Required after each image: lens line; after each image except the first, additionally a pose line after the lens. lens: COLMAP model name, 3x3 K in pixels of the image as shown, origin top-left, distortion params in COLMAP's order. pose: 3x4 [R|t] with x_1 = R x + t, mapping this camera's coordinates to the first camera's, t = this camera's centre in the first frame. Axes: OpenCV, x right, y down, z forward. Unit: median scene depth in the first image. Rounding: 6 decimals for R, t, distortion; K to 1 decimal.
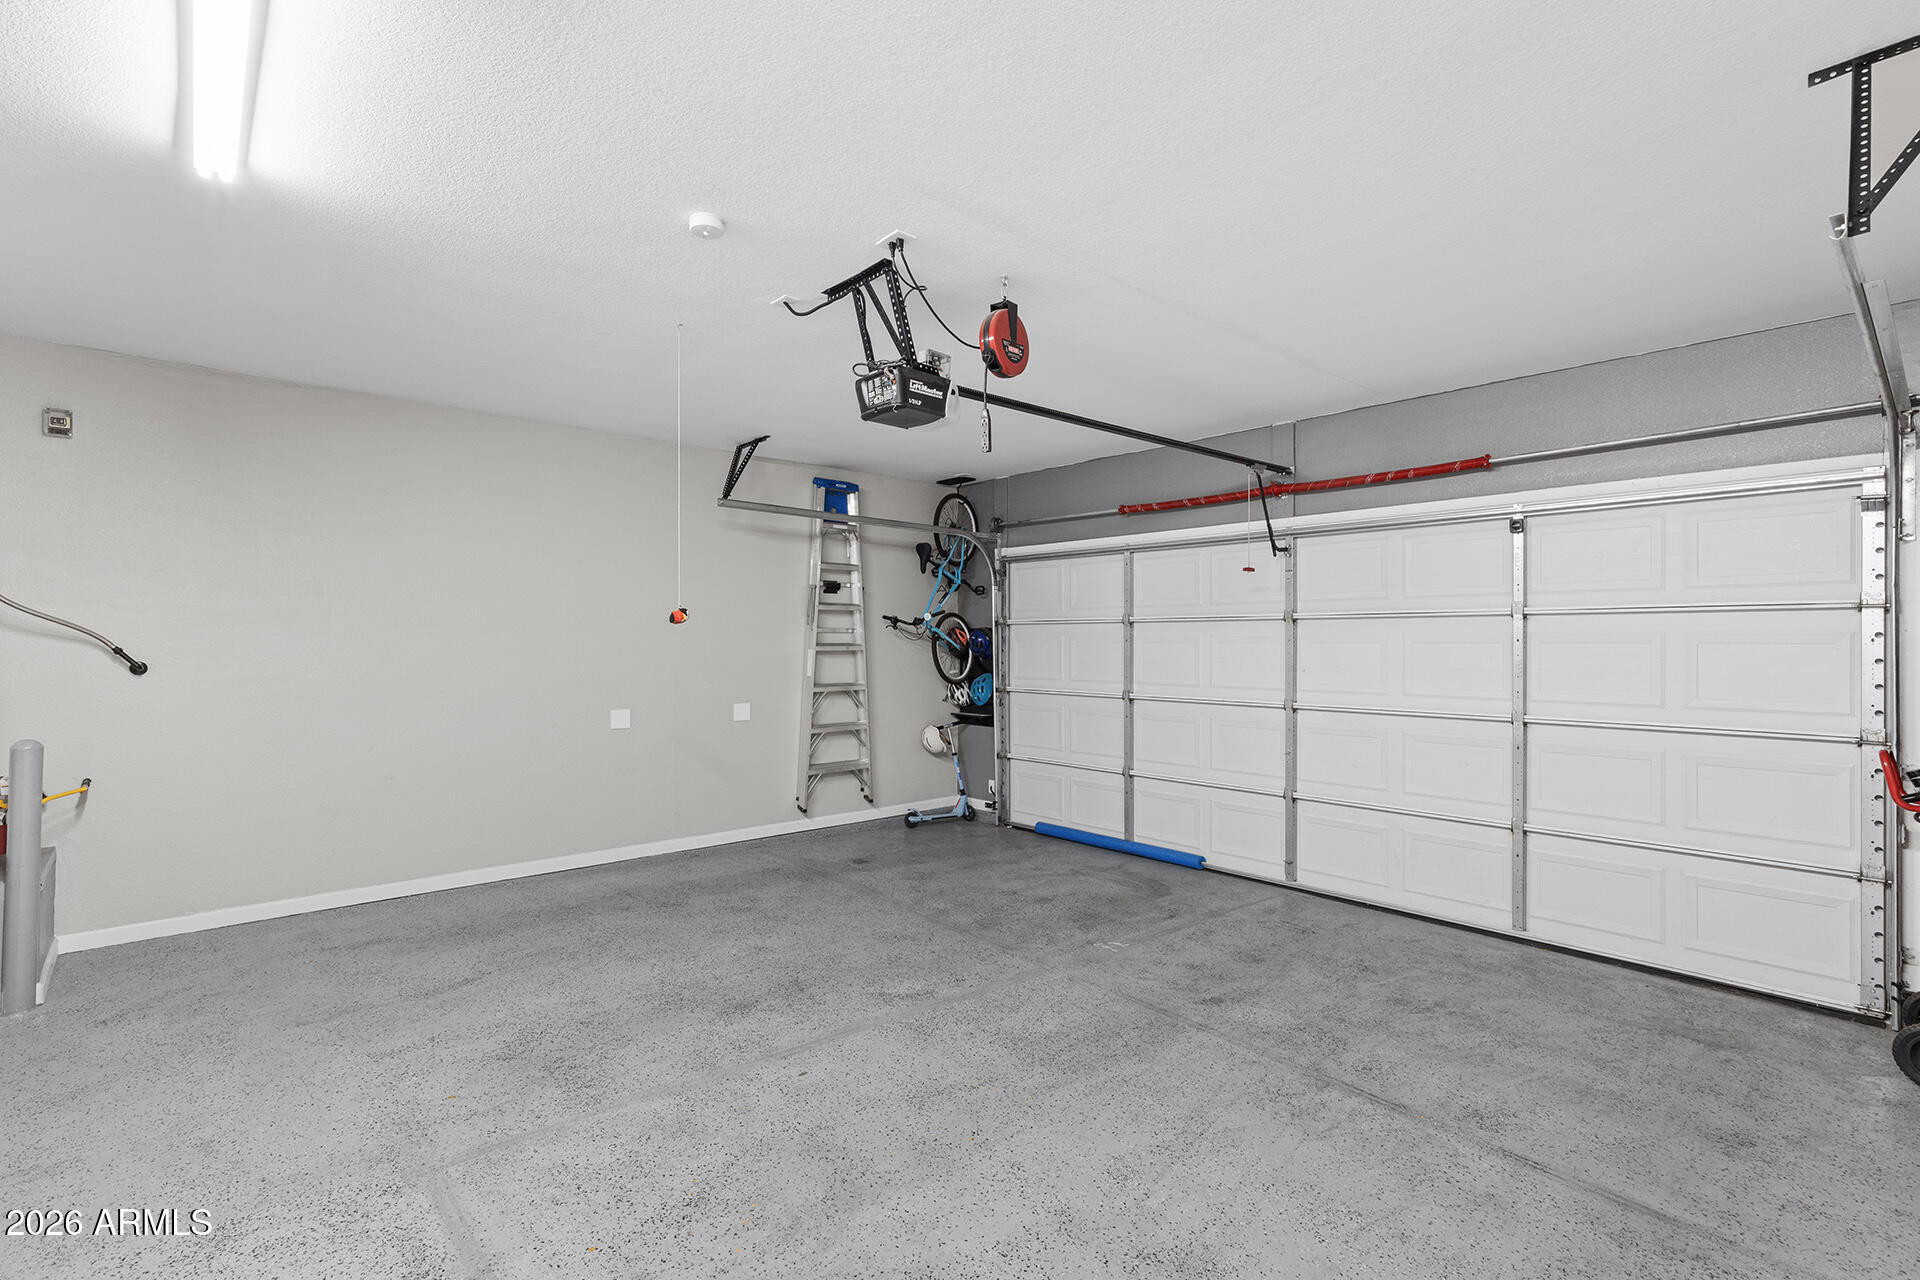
lens RADIAL K [[879.4, 0, 960.0], [0, 879.4, 640.0], [0, 0, 1]] dist [0.010603, 0.000075]
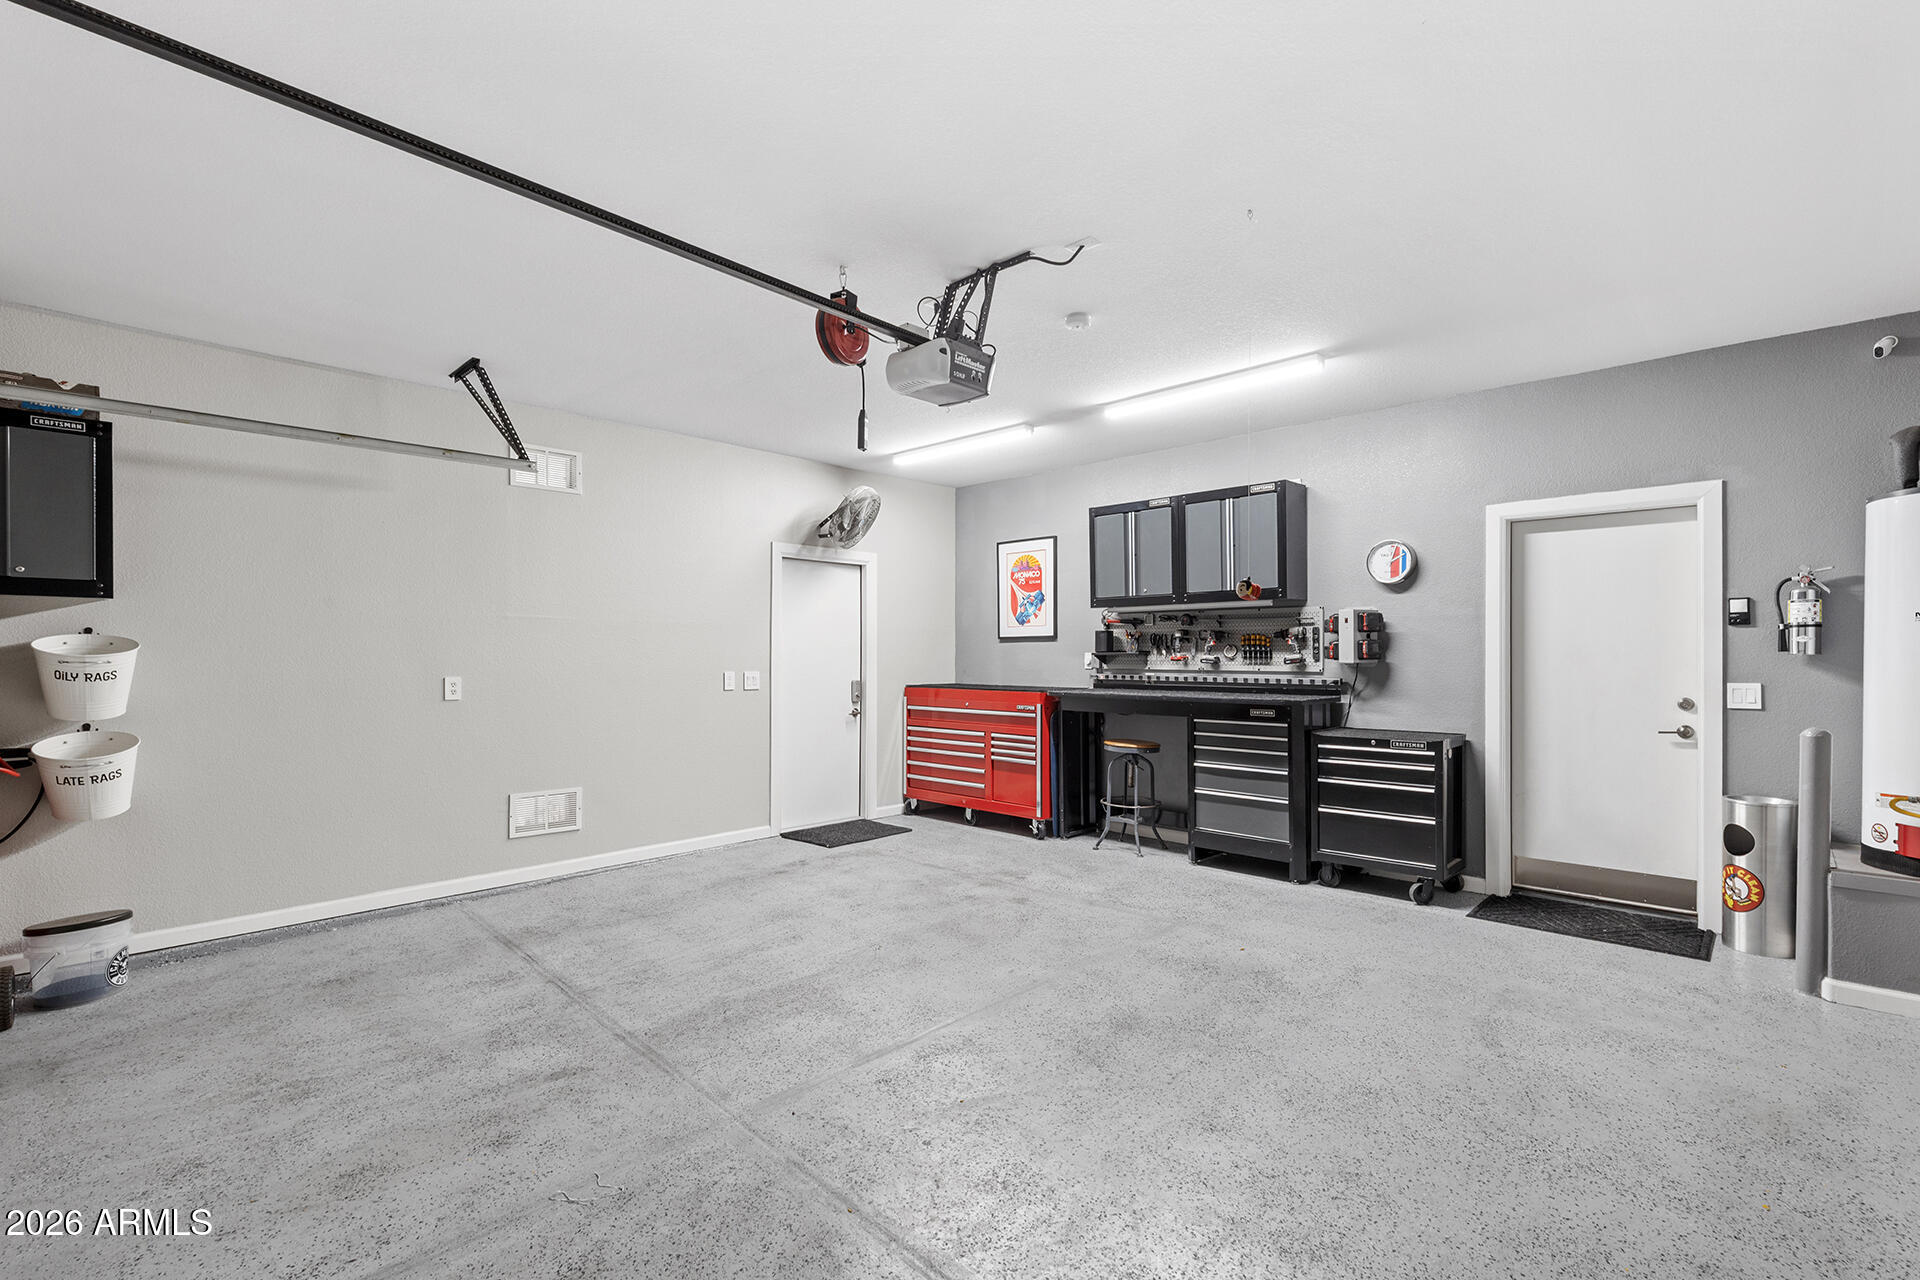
lens RADIAL K [[879.4, 0, 960.0], [0, 879.4, 640.0], [0, 0, 1]] dist [0.010603, 0.000075]
pose [[-0.997488, -0.003805, -0.070736, -0.011481], [-0.002345, 0.999783, -0.020702, 0.035311], [0.070800, -0.020484, -0.997280, 1.859999]]
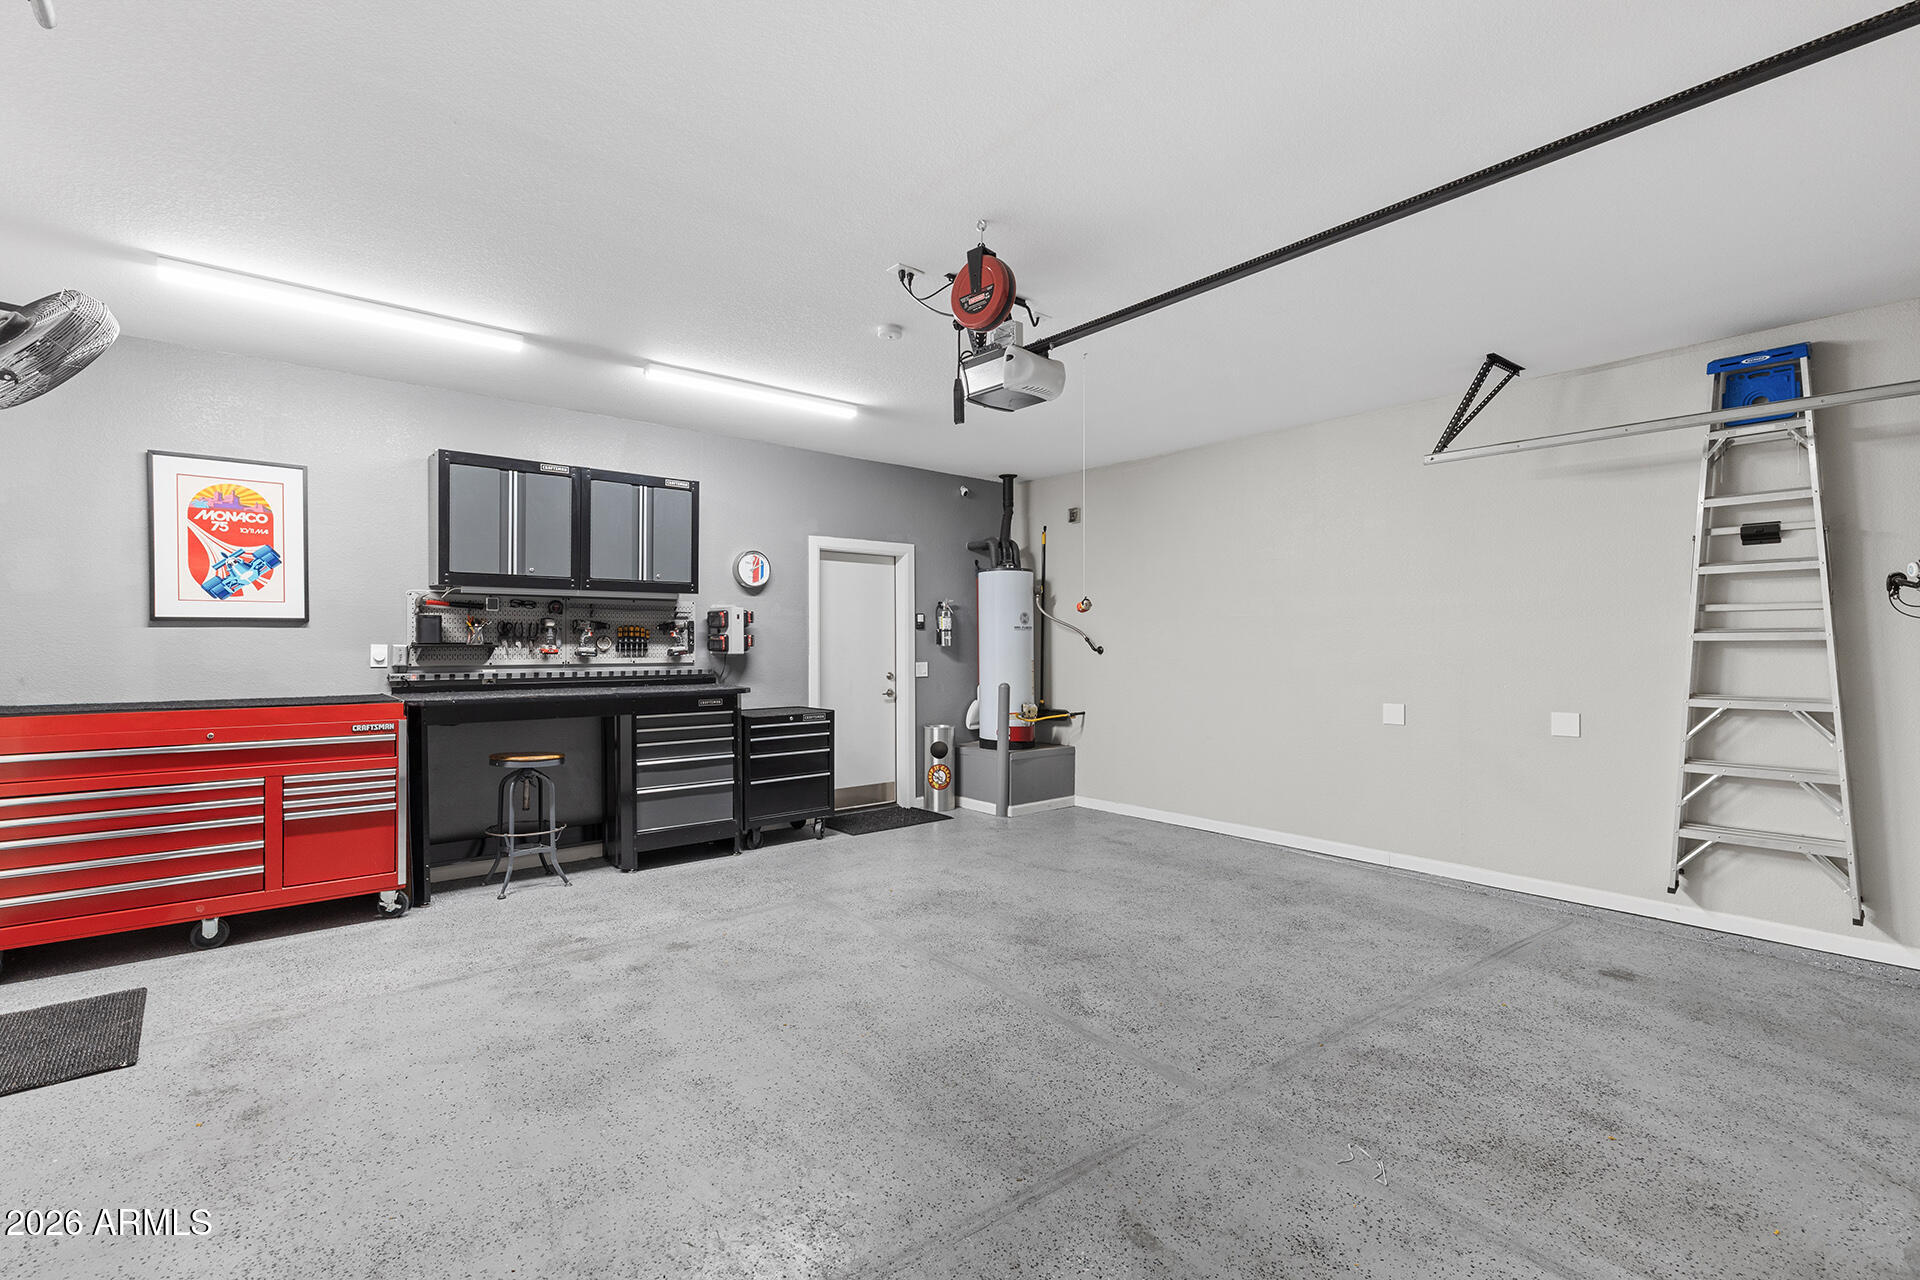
lens RADIAL K [[865.5, 0, 957.2], [0, 865.5, 633.6], [0, 0, 1]] dist [0.009971, -0.000206]
pose [[-0.031847, -0.013554, -0.999401, 0.876790], [0.002743, 0.999903, -0.013648, 0.026643], [0.999489, -0.003176, -0.031807, 0.917864]]
